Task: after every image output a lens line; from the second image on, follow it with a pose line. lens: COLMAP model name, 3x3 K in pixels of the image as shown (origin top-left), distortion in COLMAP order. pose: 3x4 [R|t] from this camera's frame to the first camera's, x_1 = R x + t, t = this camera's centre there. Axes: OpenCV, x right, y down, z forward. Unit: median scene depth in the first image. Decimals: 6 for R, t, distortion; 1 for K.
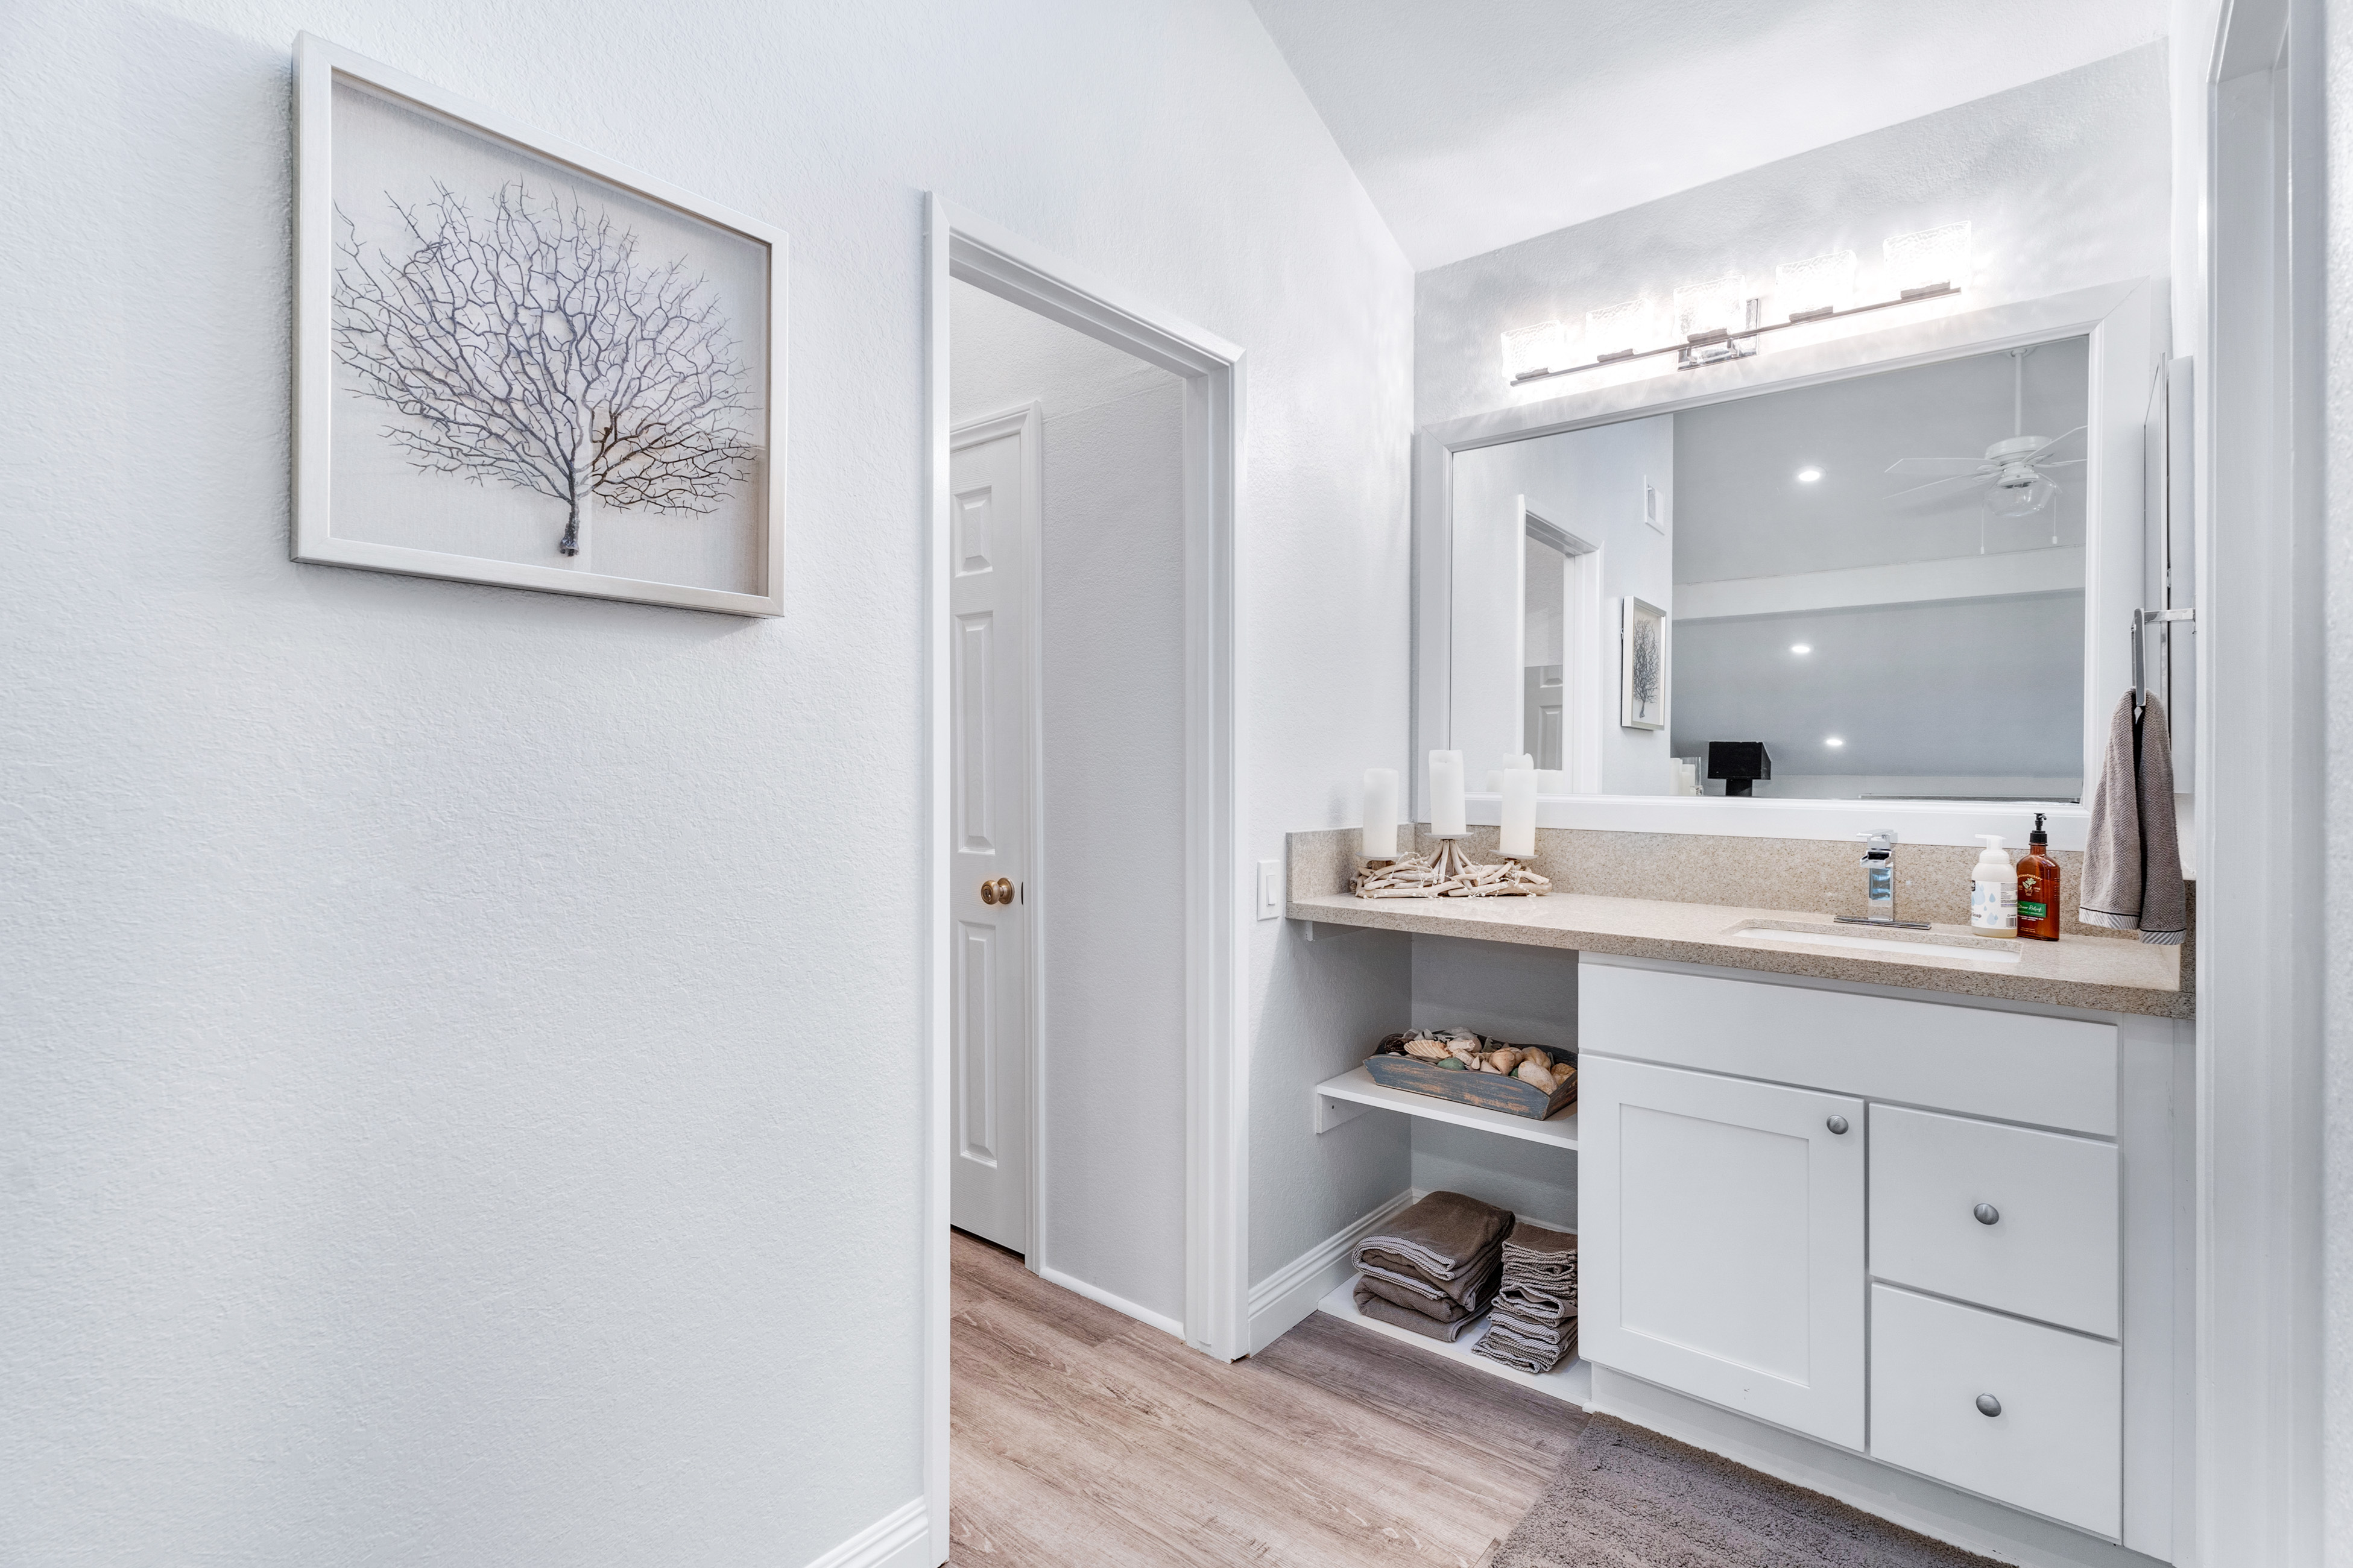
lens RADIAL K [[1103.8, 0, 1176.5], [0, 1103.8, 784.0], [0, 0, 1]] dist [-0.004064, -0.000384]
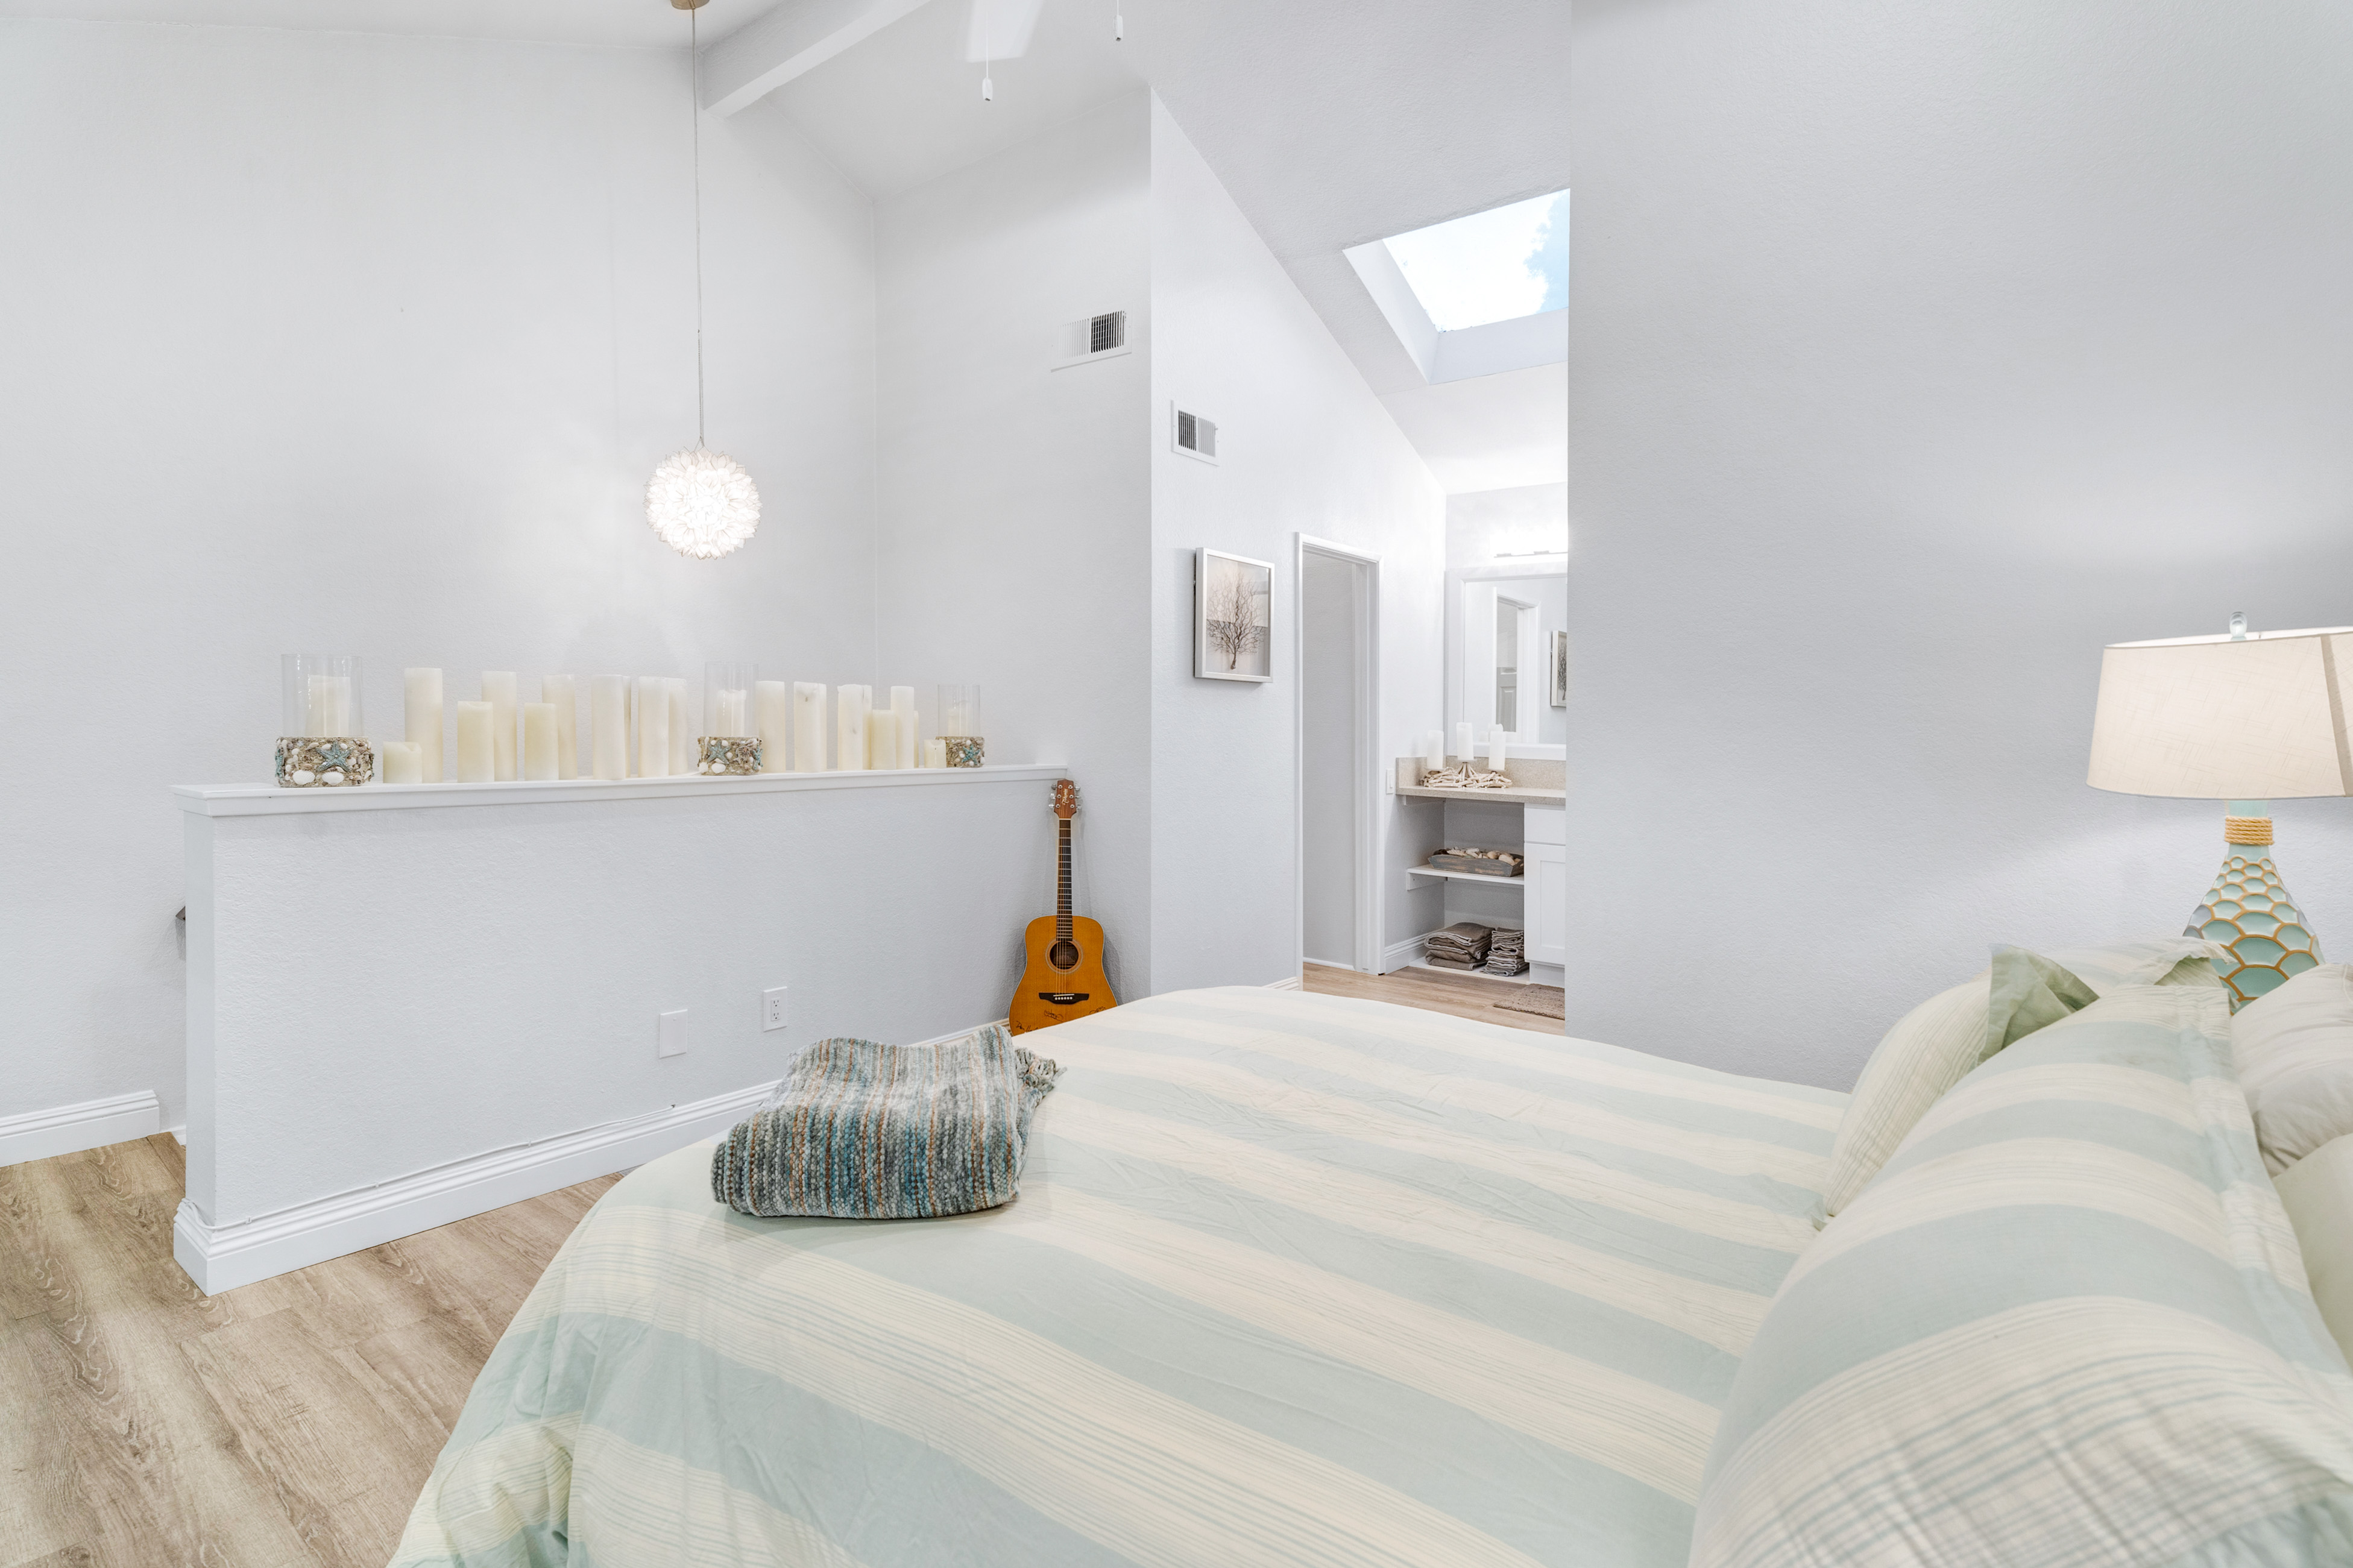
lens RADIAL K [[1188.8, 0, 1021.9], [0, 1188.8, 709.7], [0, 0, 1]] dist [0.001649, 0.000093]
pose [[0.998625, 0.010210, -0.051427, -0.544075], [-0.011501, 0.999625, -0.024864, 0.014268], [0.051154, 0.025421, 0.998367, -1.497548]]
